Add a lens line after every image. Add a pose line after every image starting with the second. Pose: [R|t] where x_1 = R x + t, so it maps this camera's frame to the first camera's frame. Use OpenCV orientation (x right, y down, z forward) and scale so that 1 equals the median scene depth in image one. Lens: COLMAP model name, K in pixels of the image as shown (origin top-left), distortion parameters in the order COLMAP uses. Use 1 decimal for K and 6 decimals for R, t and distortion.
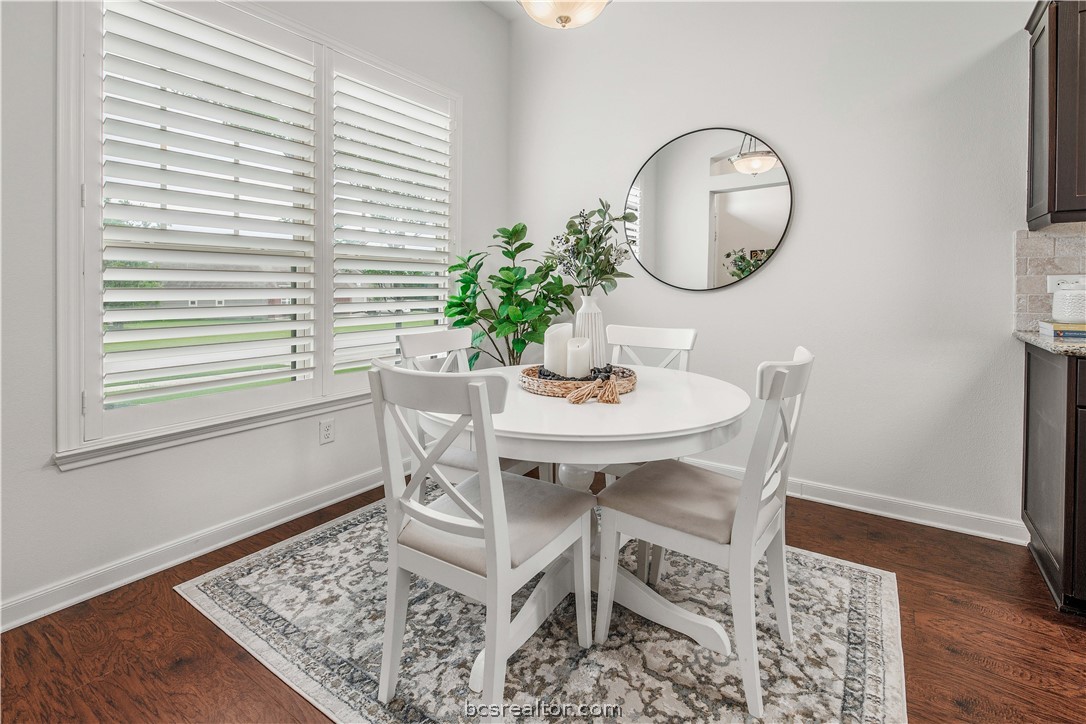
lens RADIAL K [[498.3, 0, 556.8], [0, 498.3, 298.2], [0, 0, 1]] dist [0.005497, 0.001277]
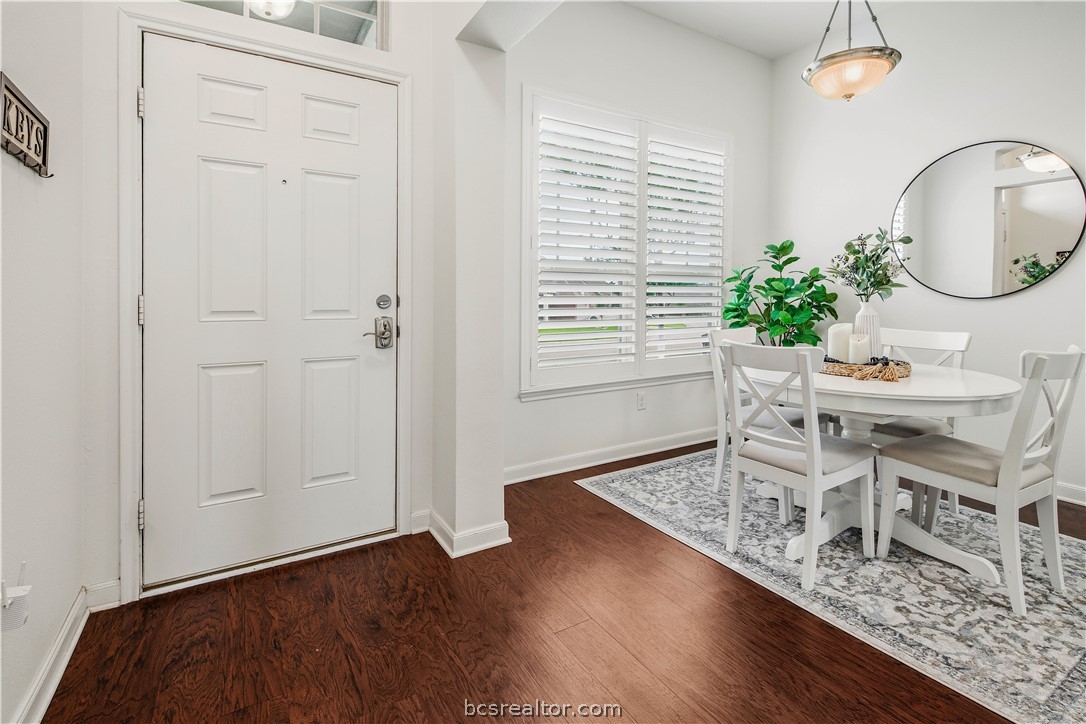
lens RADIAL K [[517.1, 0, 573.0], [0, 517.1, 302.3], [0, 0, 1]] dist [0.008506, -0.005703]
pose [[0.924015, 0.004713, -0.382326, -0.128774], [-0.008123, 0.999940, -0.007303, 0.012121], [0.382269, 0.009854, 0.923998, -0.533848]]
